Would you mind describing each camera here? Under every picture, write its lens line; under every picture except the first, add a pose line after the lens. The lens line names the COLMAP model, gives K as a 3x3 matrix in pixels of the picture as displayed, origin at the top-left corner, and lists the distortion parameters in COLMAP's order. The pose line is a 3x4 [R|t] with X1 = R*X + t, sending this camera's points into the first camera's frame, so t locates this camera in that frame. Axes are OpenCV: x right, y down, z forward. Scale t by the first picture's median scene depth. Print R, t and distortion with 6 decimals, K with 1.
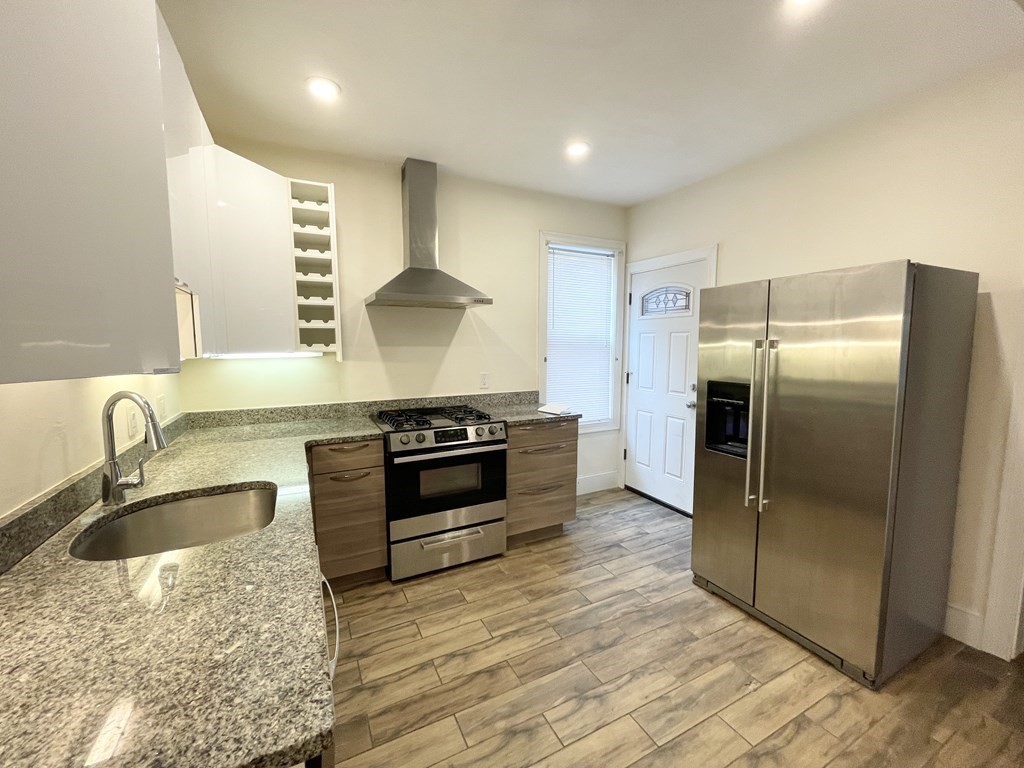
lens RADIAL K [[411.8, 0, 511.0], [0, 411.8, 384.3], [0, 0, 1]] dist [-0.008768, 0.000296]
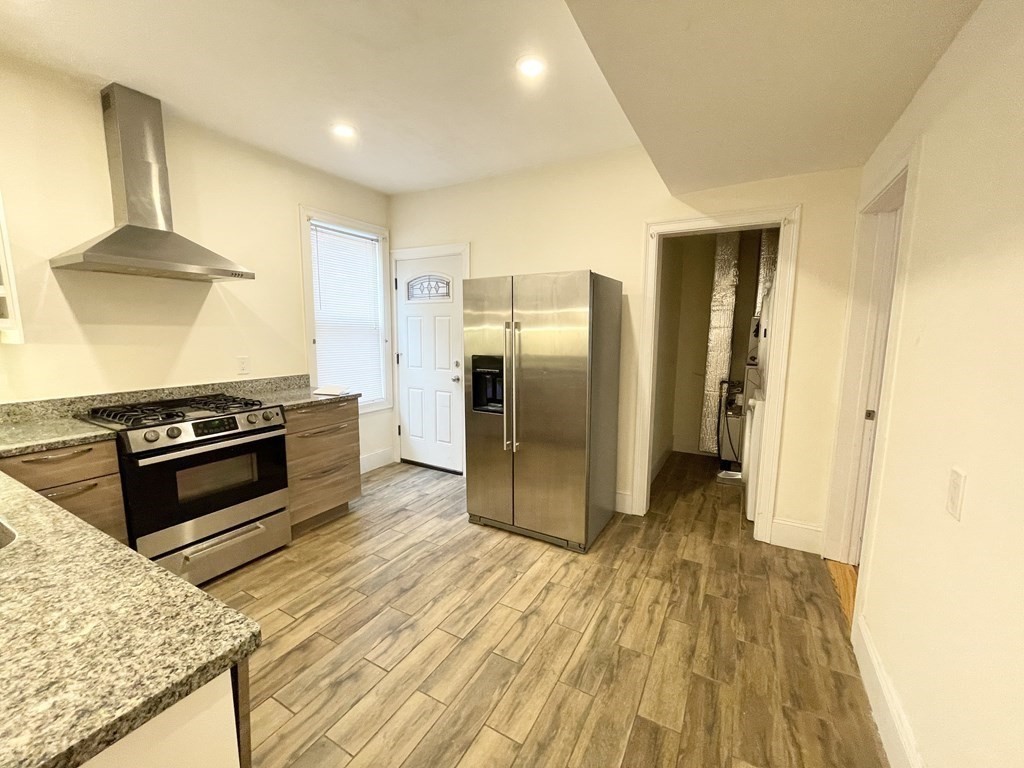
lens RADIAL K [[411.8, 0, 513.6], [0, 411.8, 385.0], [0, 0, 1]] dist [-0.008768, 0.000296]
pose [[0.830851, -0.064661, 0.552726, -0.099936], [0.045729, 0.997801, 0.047990, 0.024902], [-0.554613, -0.014597, 0.831980, -0.088154]]
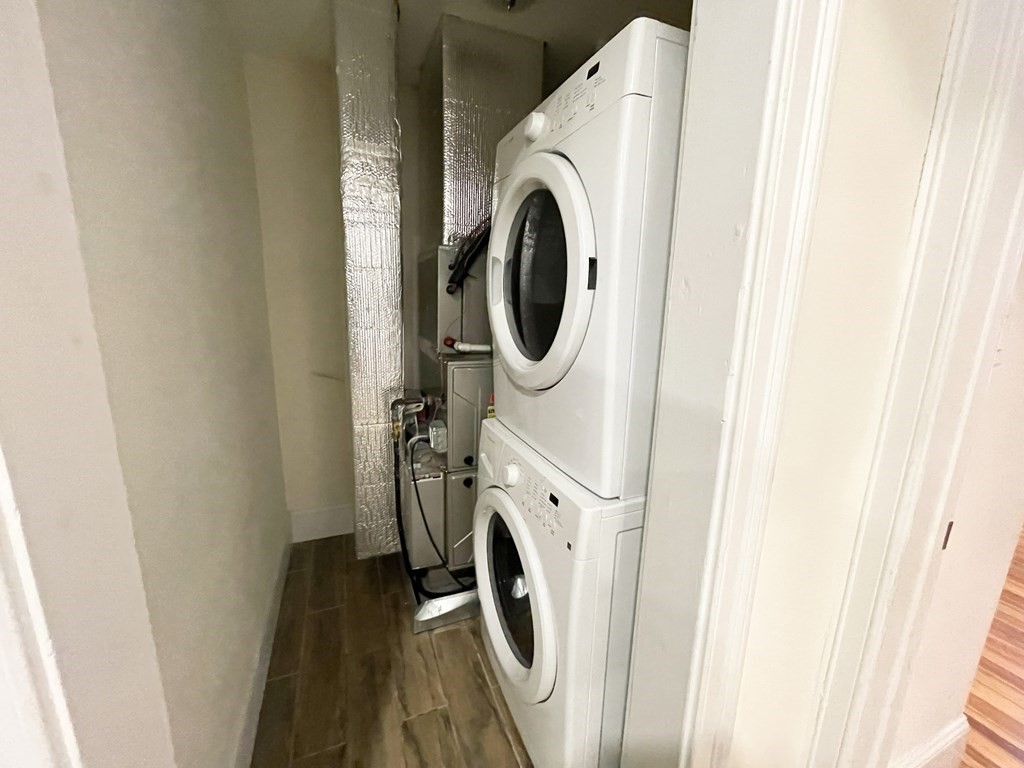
lens RADIAL K [[411.8, 0, 513.9], [0, 411.8, 382.2], [0, 0, 1]] dist [-0.008768, 0.000296]
pose [[0.077789, -0.199025, 0.976902, 0.791181], [0.079772, 0.977972, 0.192891, -0.016865], [-0.993773, 0.062925, 0.091952, 0.510043]]
